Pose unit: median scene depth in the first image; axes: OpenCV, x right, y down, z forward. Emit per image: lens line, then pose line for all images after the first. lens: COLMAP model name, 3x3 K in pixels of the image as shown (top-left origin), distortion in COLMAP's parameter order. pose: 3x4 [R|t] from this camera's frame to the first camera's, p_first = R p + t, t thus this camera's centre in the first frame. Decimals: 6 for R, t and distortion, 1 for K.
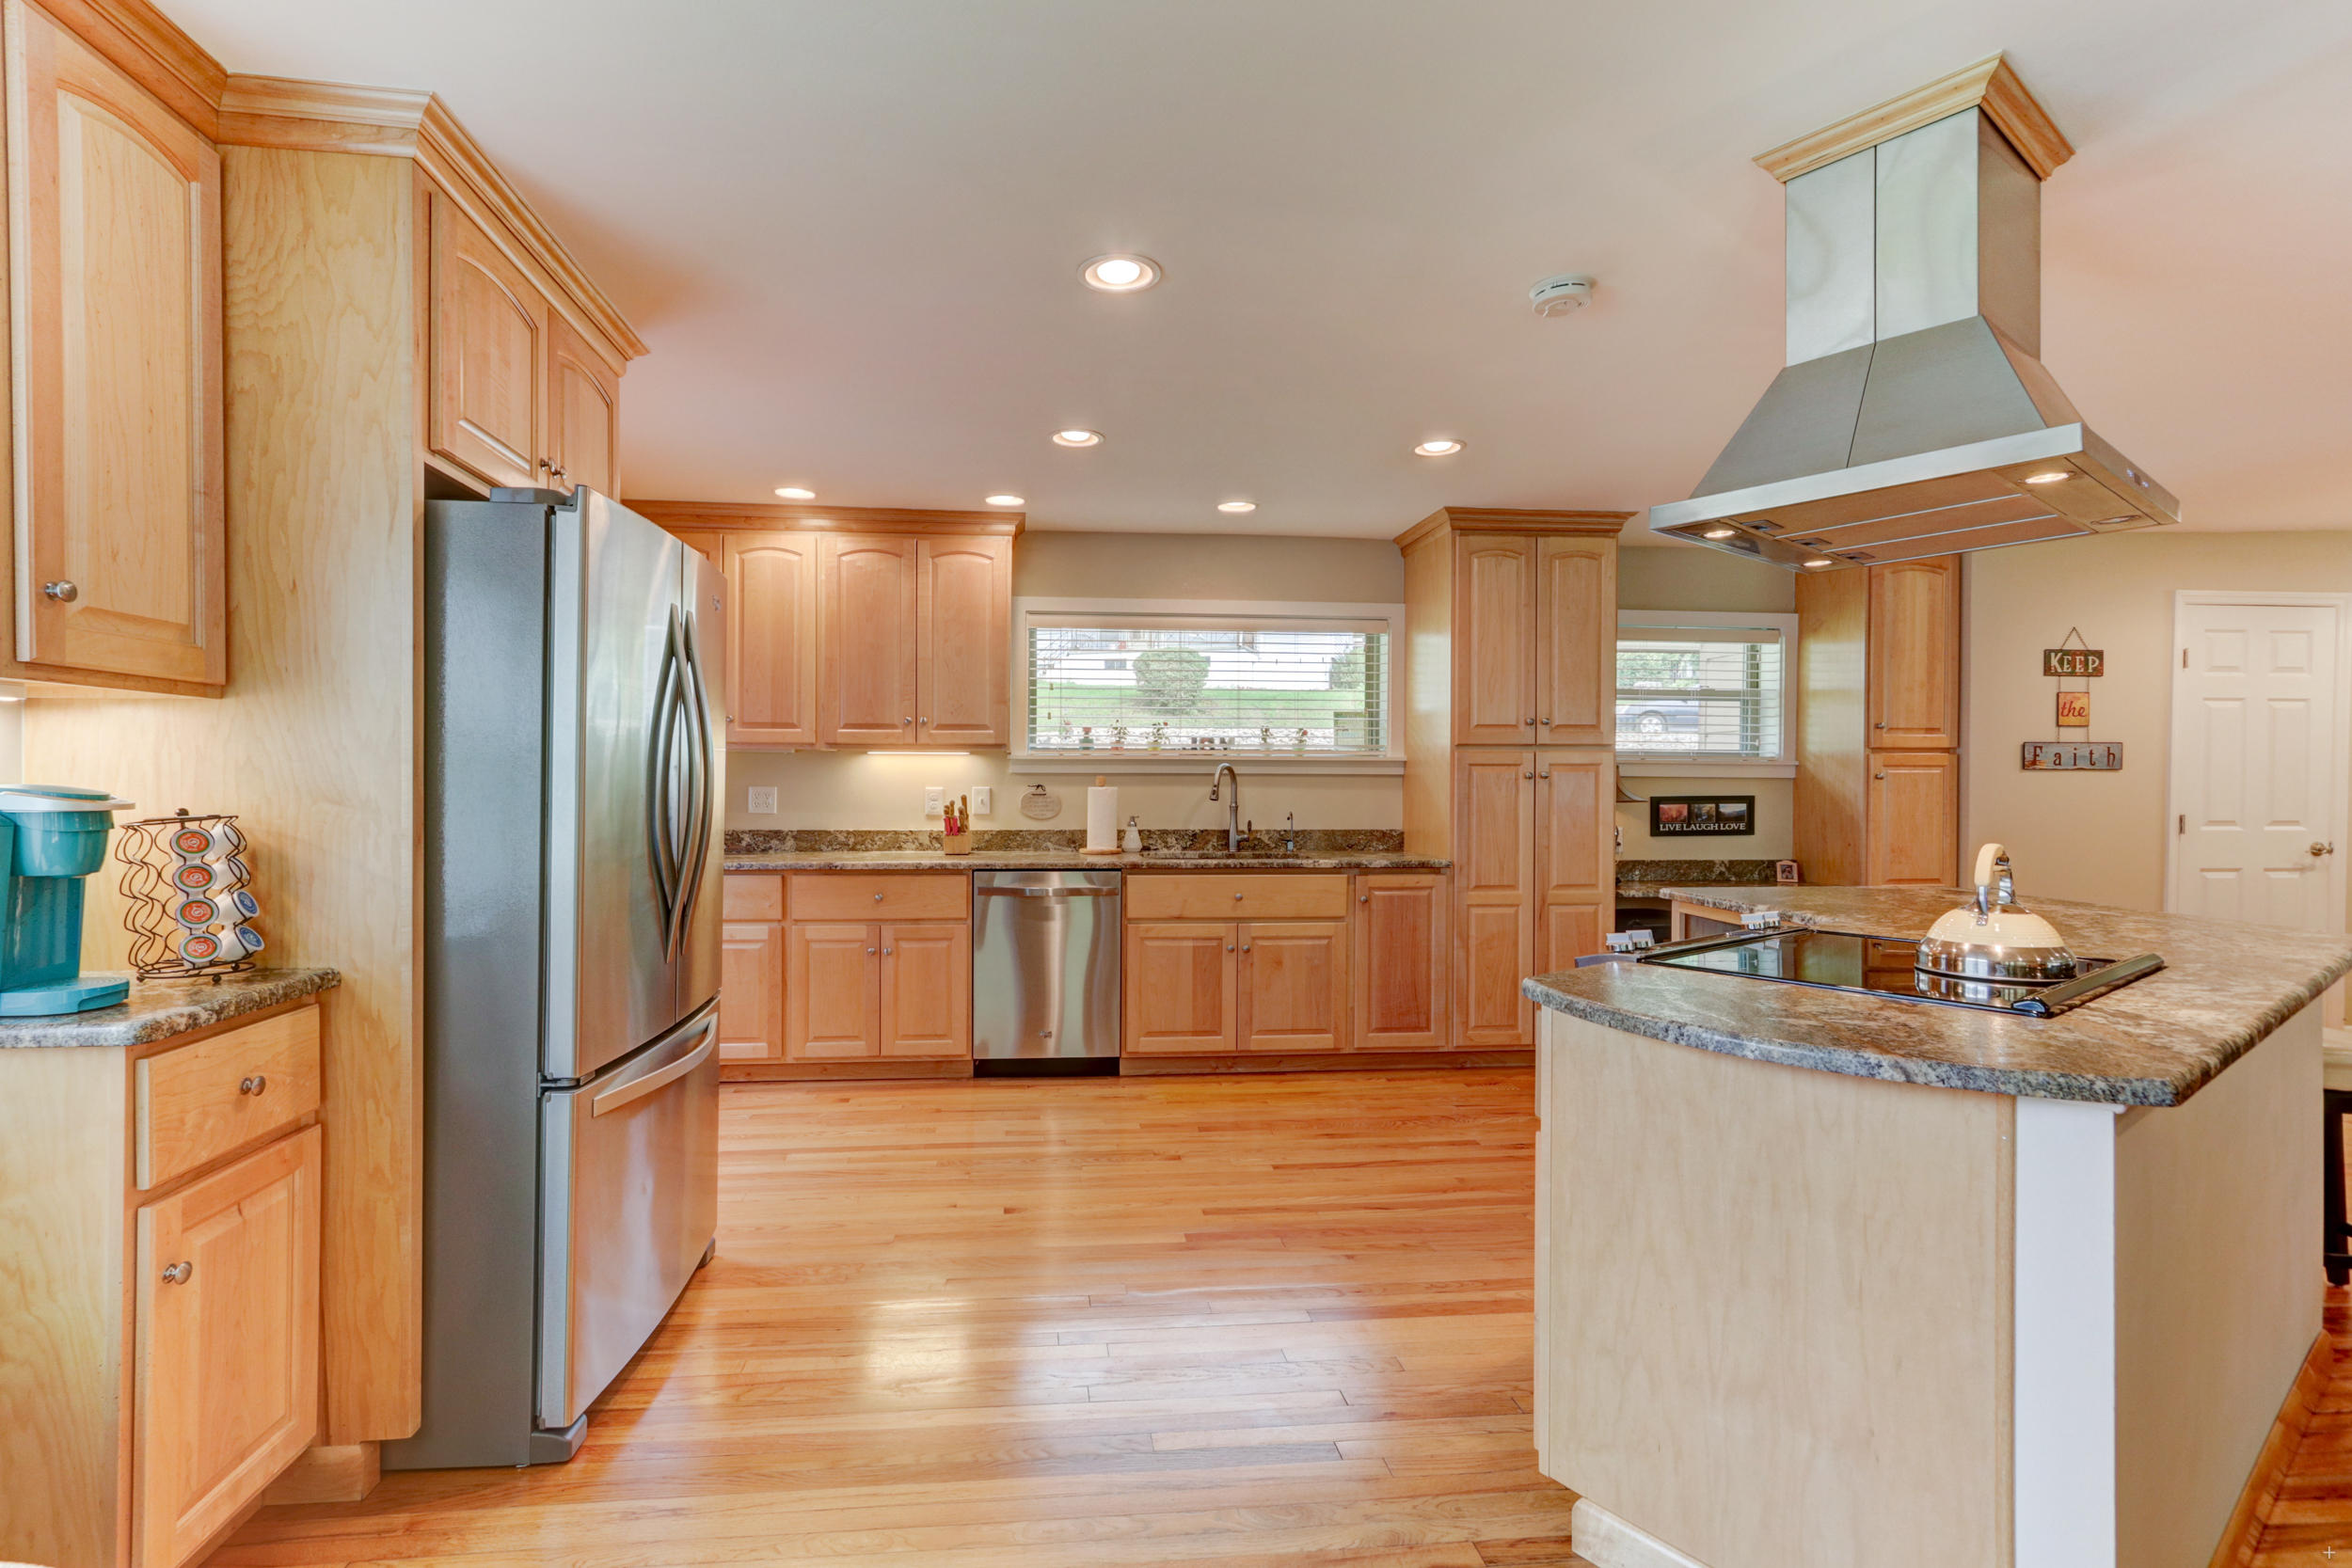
lens RADIAL K [[1101.3, 0, 1109.2], [0, 1101.3, 791.5], [0, 0, 1]] dist [0.009810, 0.000182]
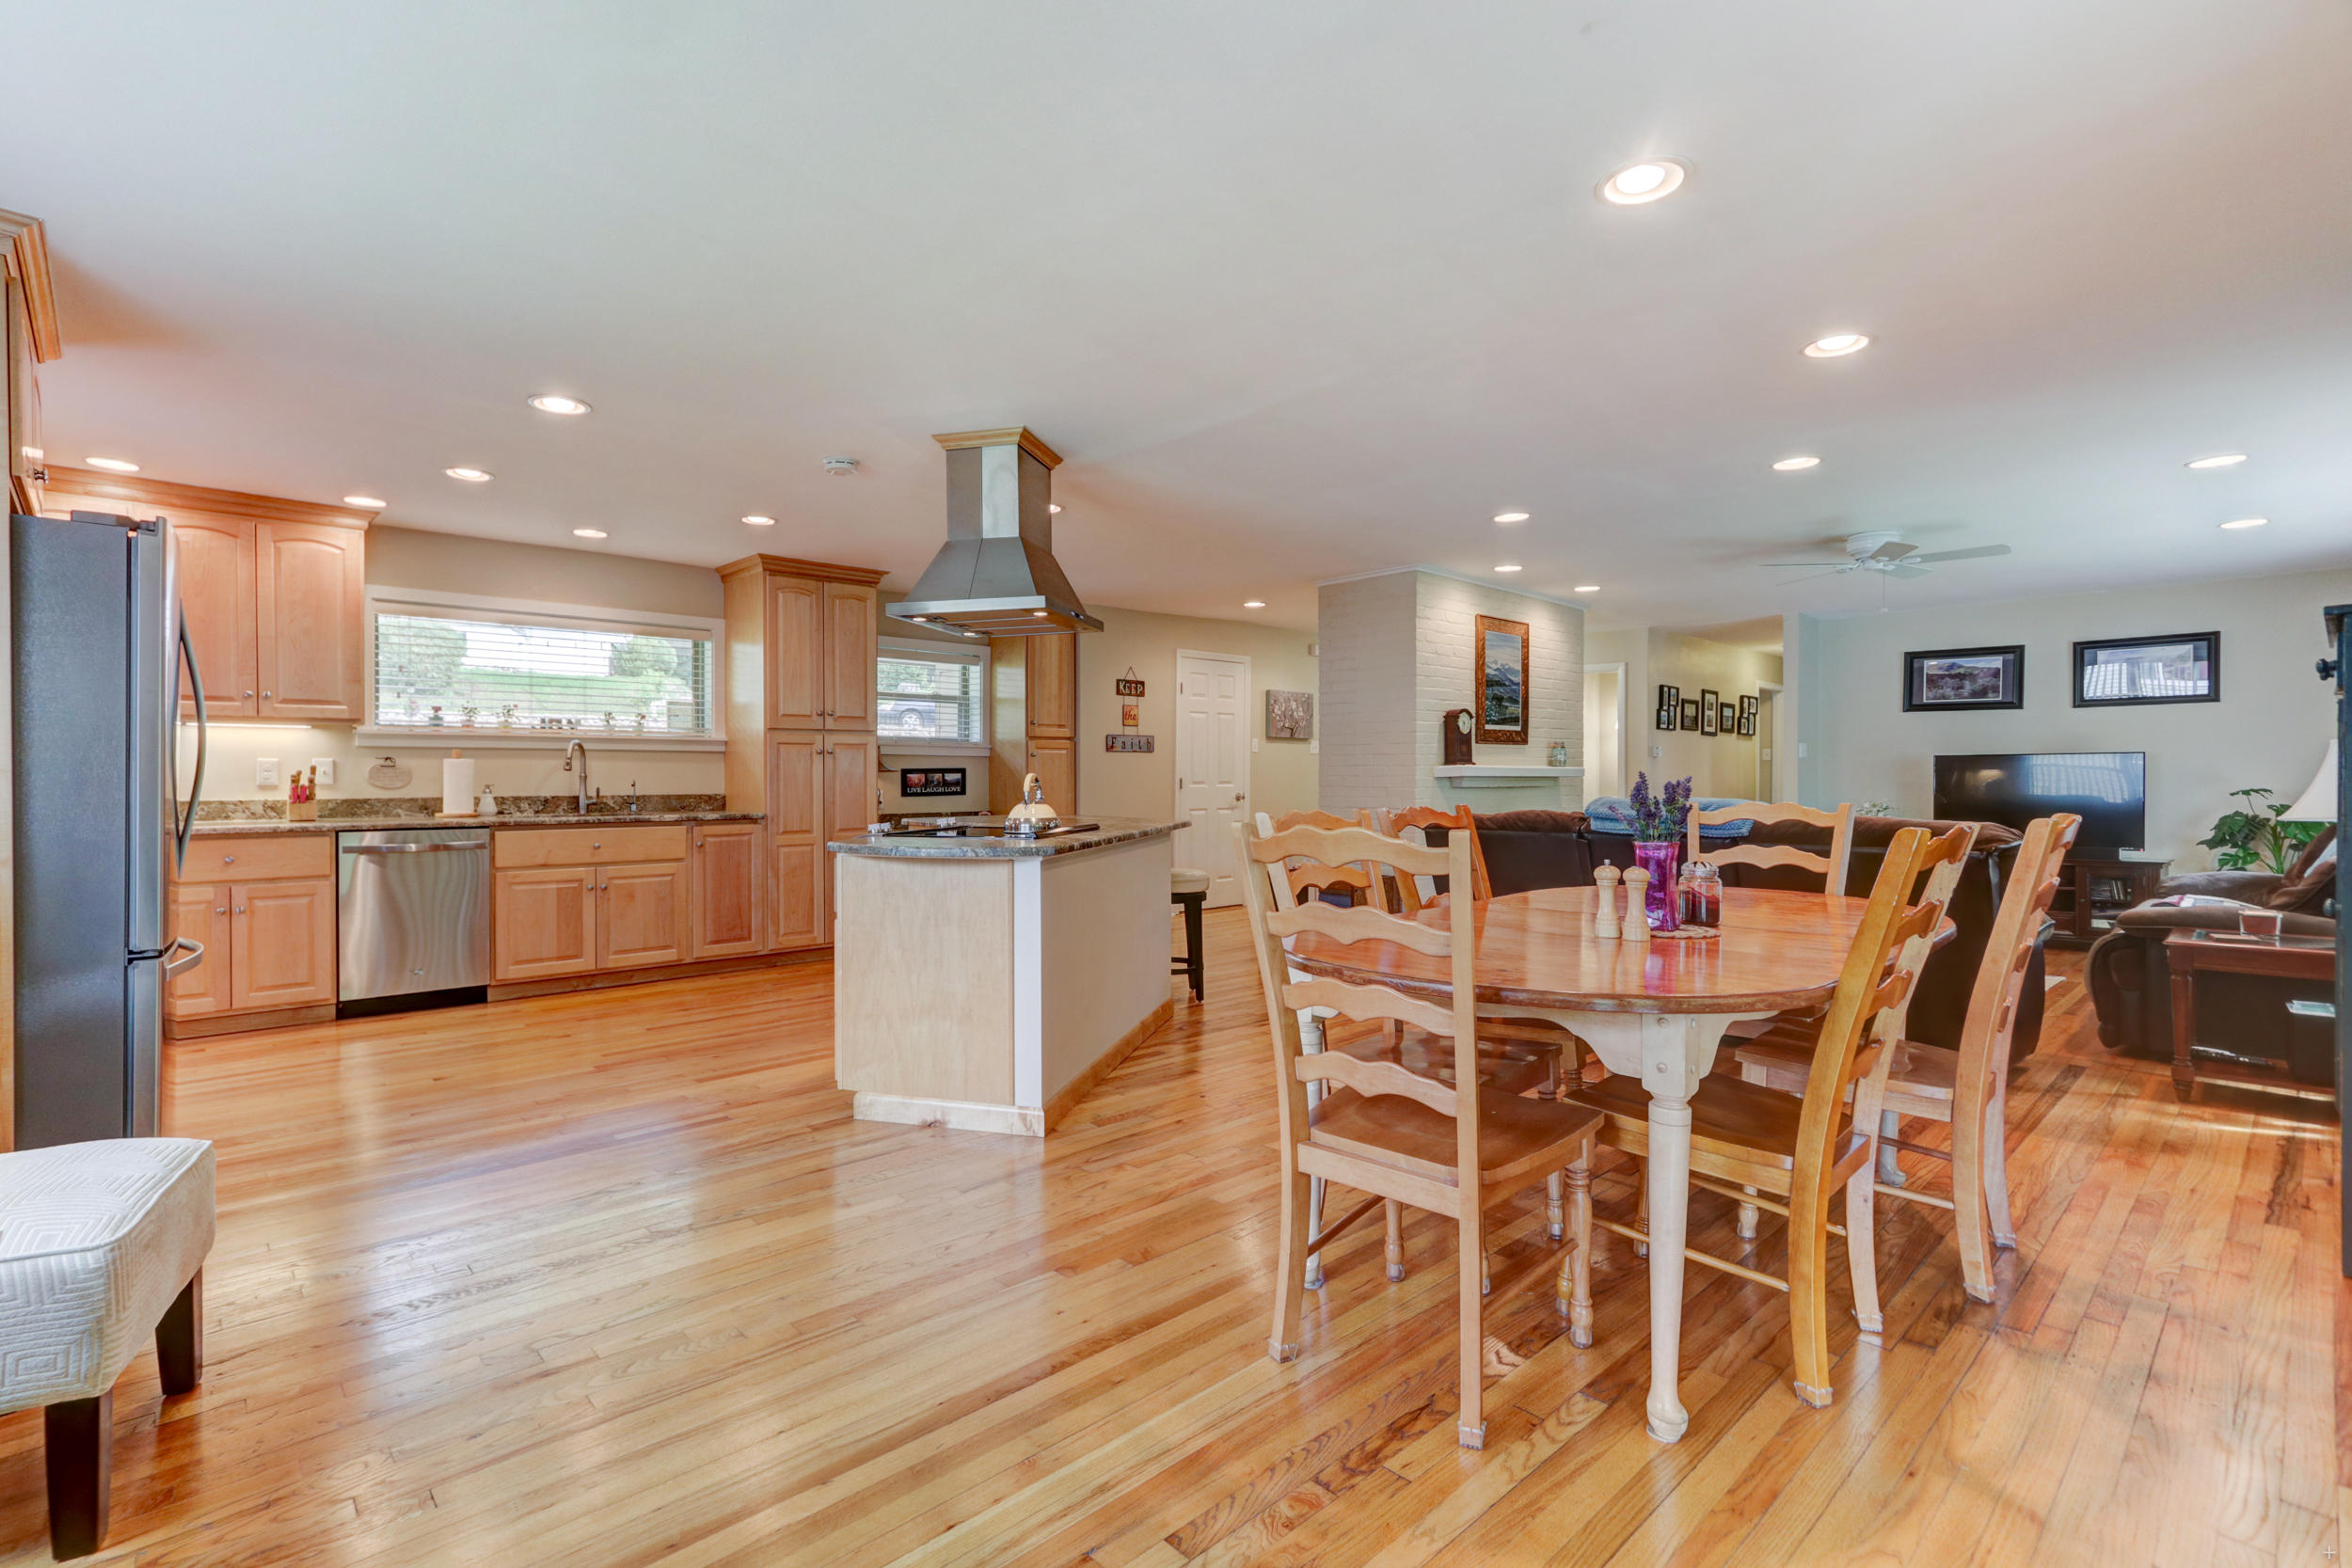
lens RADIAL K [[1101.3, 0, 1125.6], [0, 1101.3, 781.8], [0, 0, 1]] dist [0.009810, 0.000182]
pose [[0.799119, -0.007895, 0.601121, -0.146770], [0.009110, 0.999958, 0.001023, 0.025338], [-0.601104, 0.004659, 0.799158, -0.342288]]
